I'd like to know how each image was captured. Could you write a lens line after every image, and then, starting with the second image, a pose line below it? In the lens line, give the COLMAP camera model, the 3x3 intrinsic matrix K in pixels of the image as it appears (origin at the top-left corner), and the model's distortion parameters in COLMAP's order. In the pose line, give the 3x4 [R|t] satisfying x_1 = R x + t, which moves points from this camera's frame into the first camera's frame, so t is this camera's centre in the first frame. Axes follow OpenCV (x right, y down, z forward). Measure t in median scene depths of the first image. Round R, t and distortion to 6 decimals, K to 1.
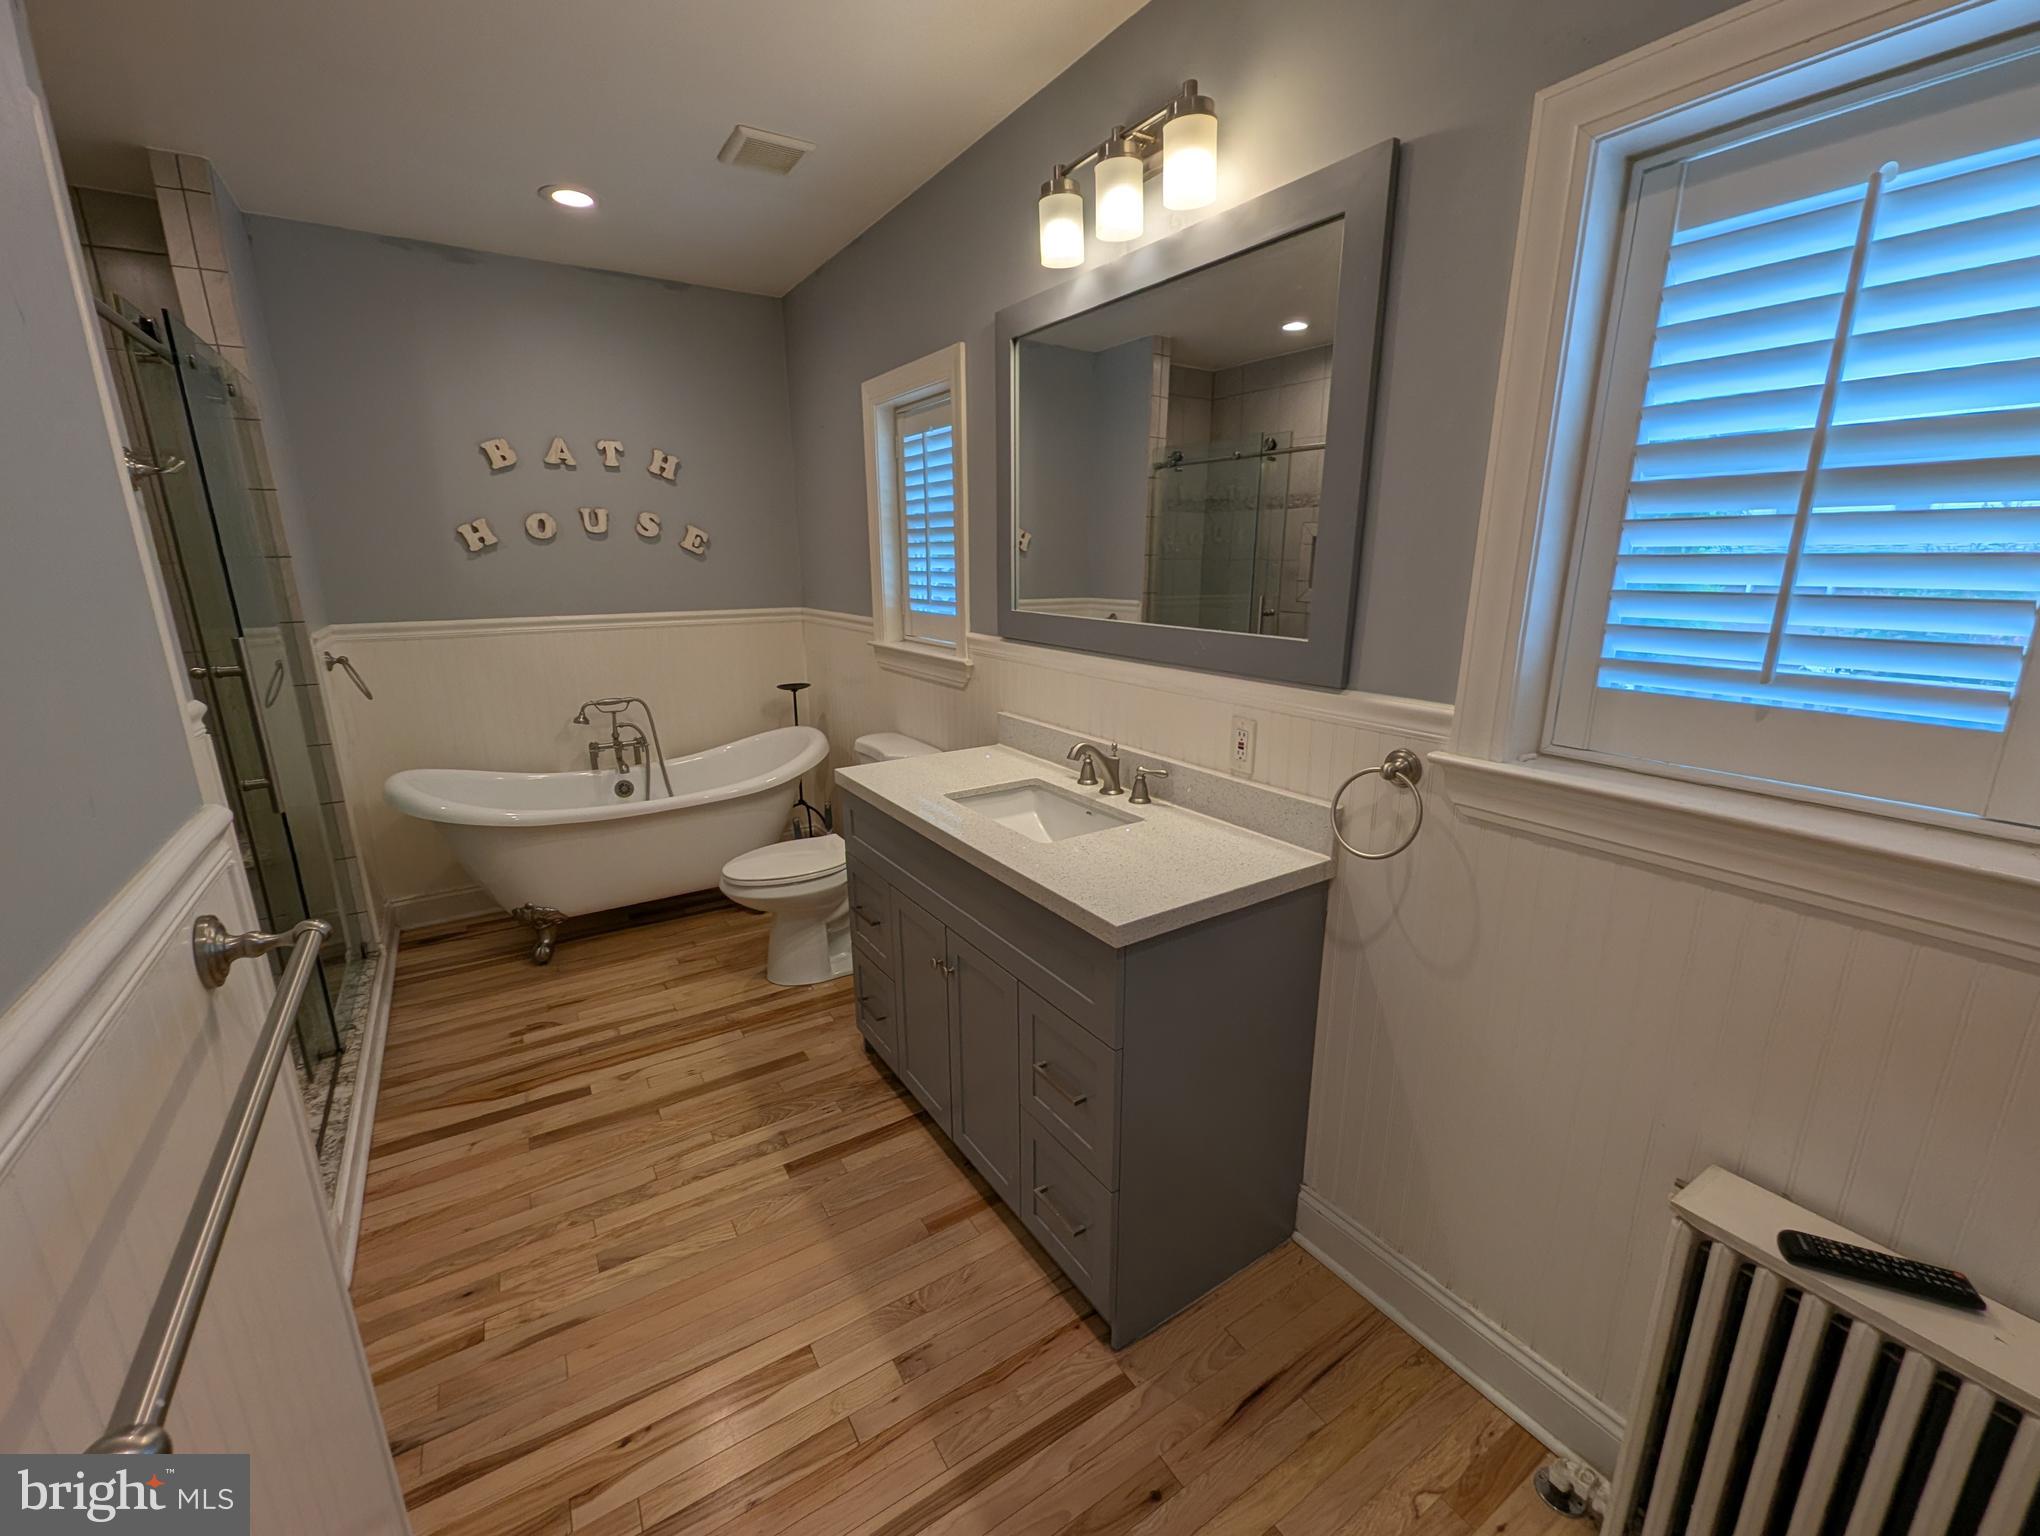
lens RADIAL K [[836.6, 0, 1022.4], [0, 836.6, 773.4], [0, 0, 1]] dist [0.000159, -0.001187]
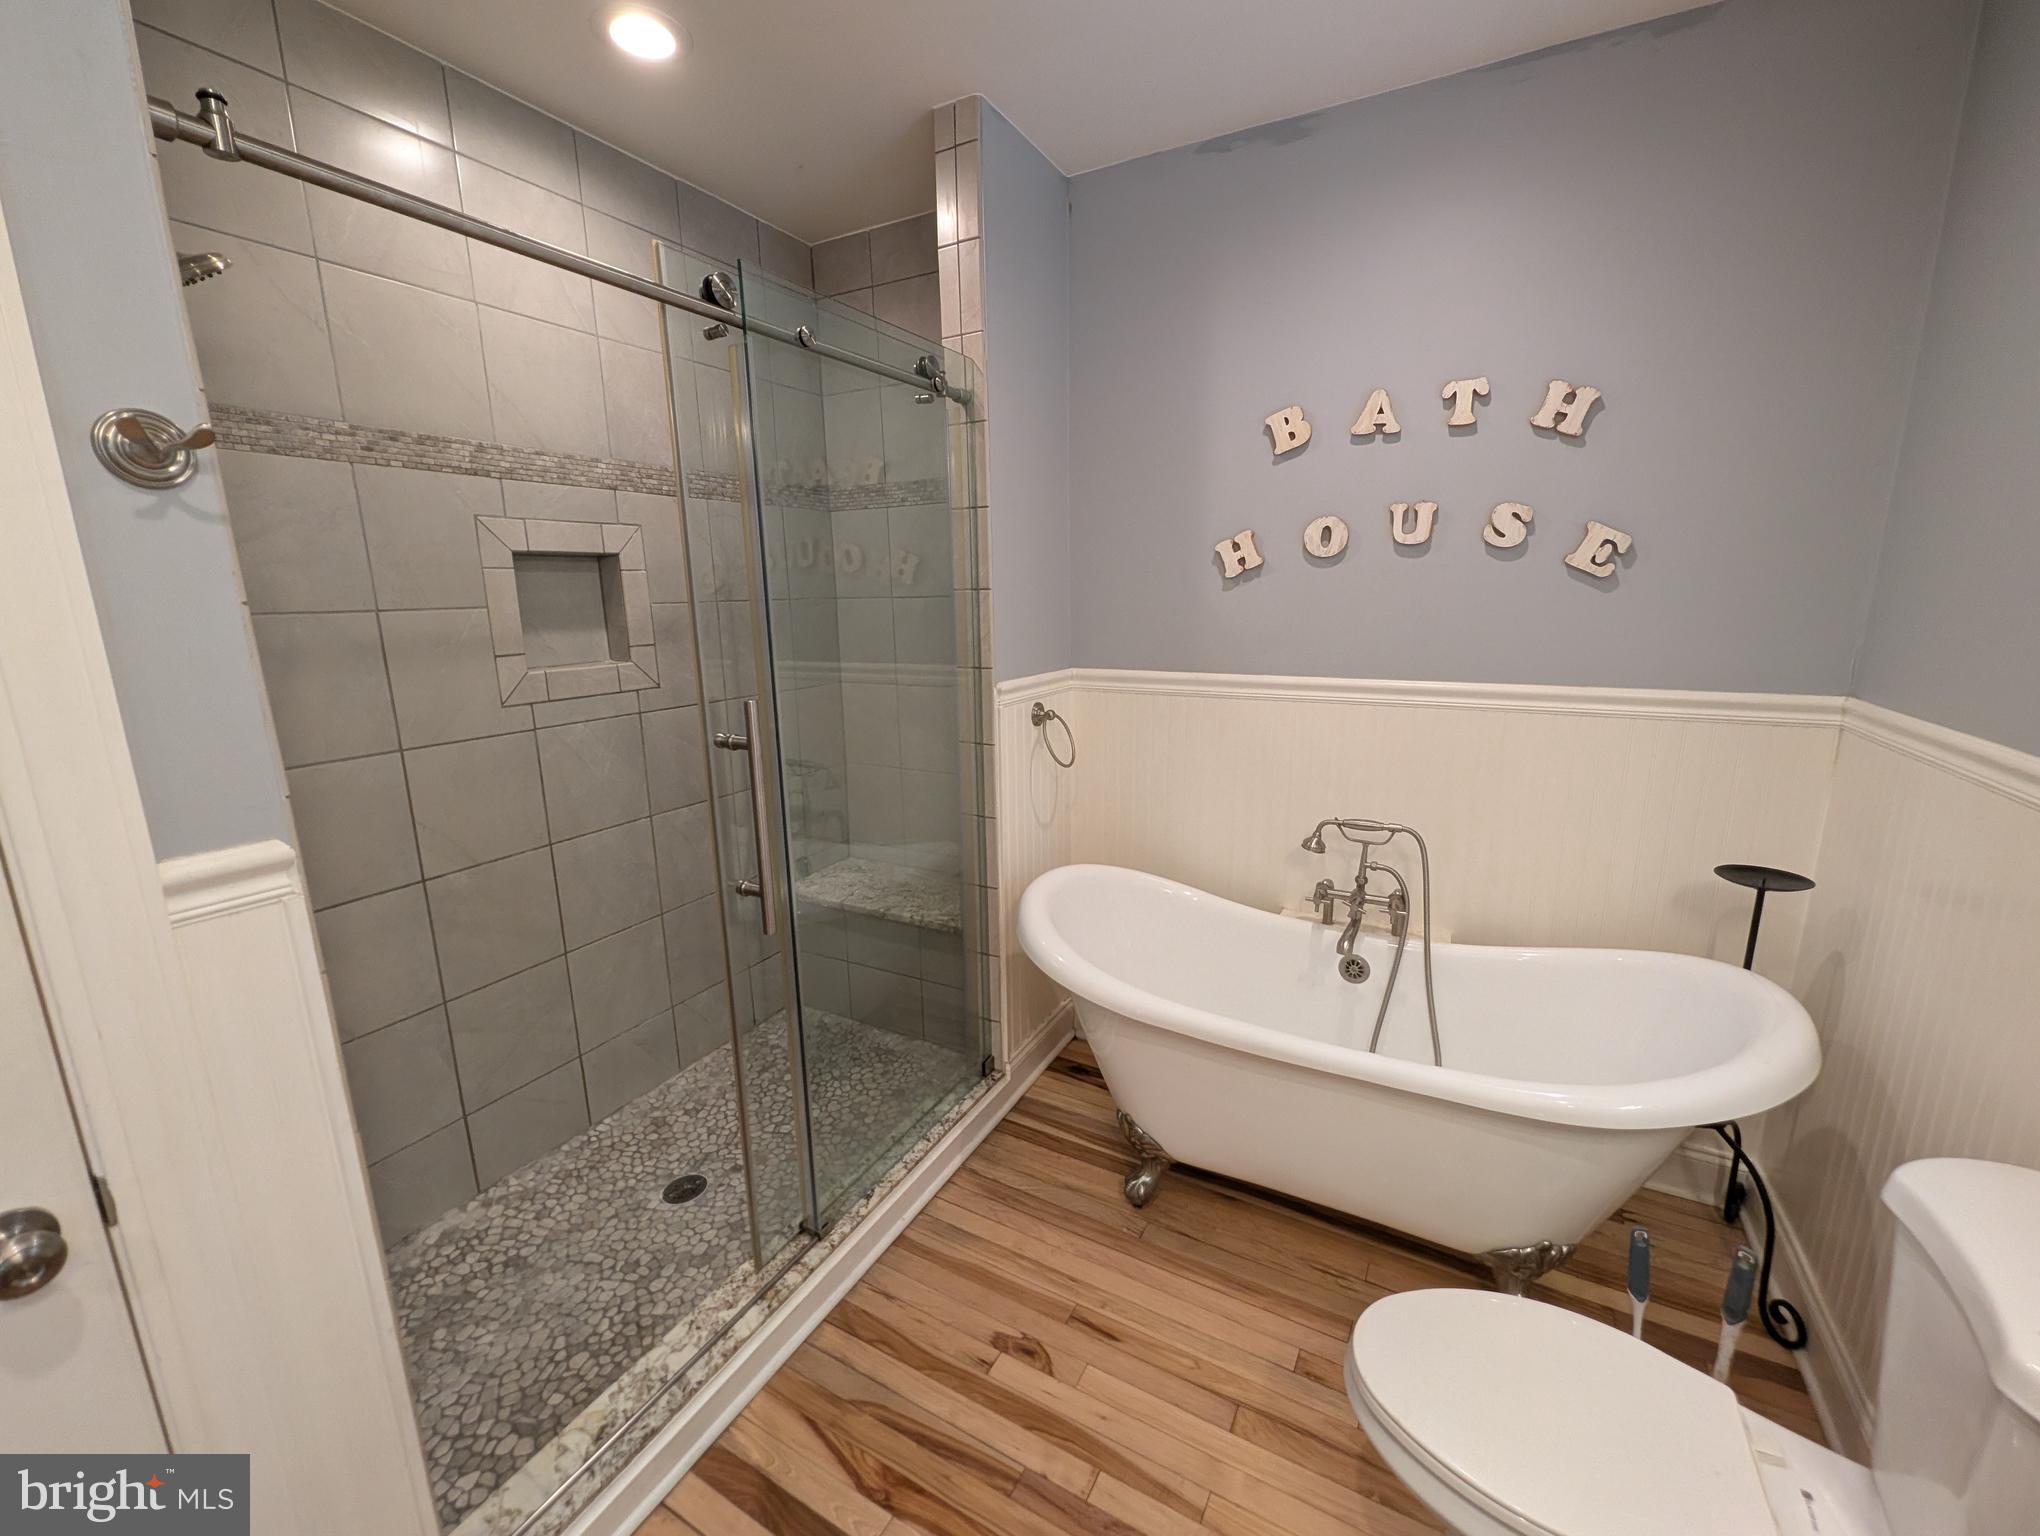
lens RADIAL K [[836.6, 0, 1021.3], [0, 836.6, 766.6], [0, 0, 1]] dist [0.000159, -0.001187]
pose [[0.477828, 0.180599, -0.859689, -0.113422], [-0.209988, 0.973750, 0.087846, -0.139453], [0.852986, 0.138549, 0.503208, 0.530776]]
